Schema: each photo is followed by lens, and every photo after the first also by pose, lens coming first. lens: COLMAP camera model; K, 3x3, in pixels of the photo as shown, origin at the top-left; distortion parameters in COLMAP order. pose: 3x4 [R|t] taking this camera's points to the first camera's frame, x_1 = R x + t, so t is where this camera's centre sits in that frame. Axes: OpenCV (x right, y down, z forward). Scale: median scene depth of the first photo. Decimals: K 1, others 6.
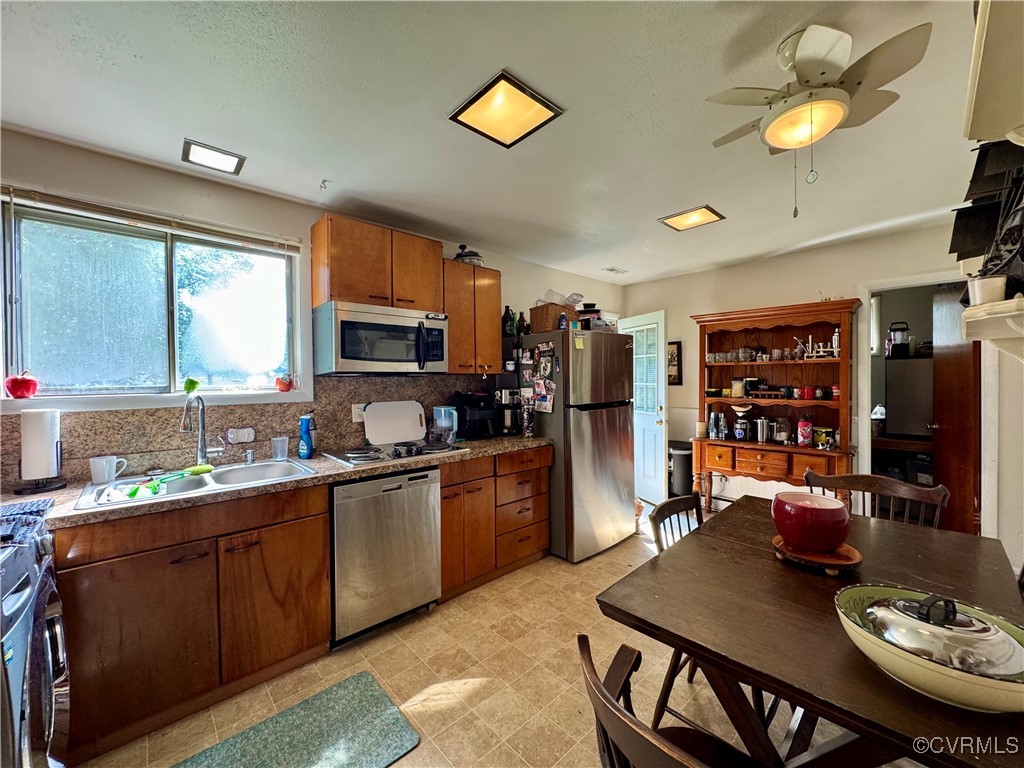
lens RADIAL K [[408.3, 0, 513.6], [0, 408.3, 383.8], [0, 0, 1]] dist [-0.002045, -0.000115]
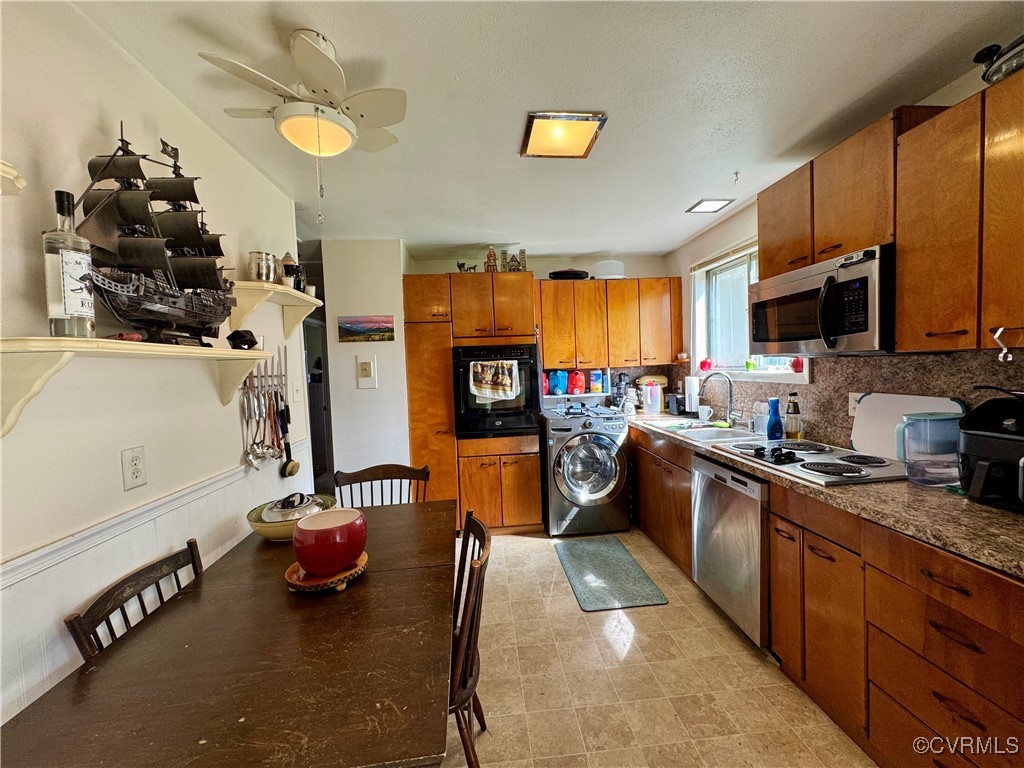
lens RADIAL K [[408.3, 0, 513.6], [0, 408.3, 383.8], [0, 0, 1]] dist [-0.002045, -0.000115]
pose [[-0.612745, 0.067145, -0.787423, 0.632337], [0.034090, 0.997702, 0.058548, -0.034714], [0.789545, 0.009031, -0.613626, 1.017581]]
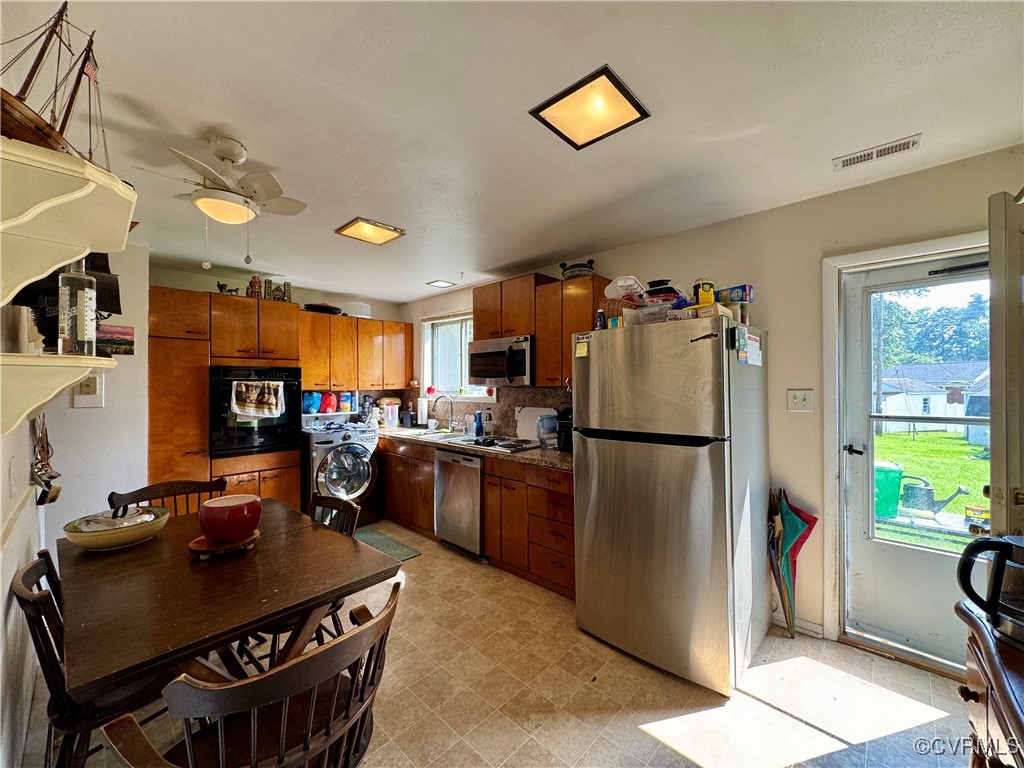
lens RADIAL K [[408.3, 0, 513.6], [0, 408.3, 383.8], [0, 0, 1]] dist [-0.002045, -0.000115]
pose [[0.069112, 0.009094, -0.997567, 1.068100], [-0.009386, 0.999920, 0.008465, -0.044631], [0.997565, 0.008778, 0.069192, 0.937642]]
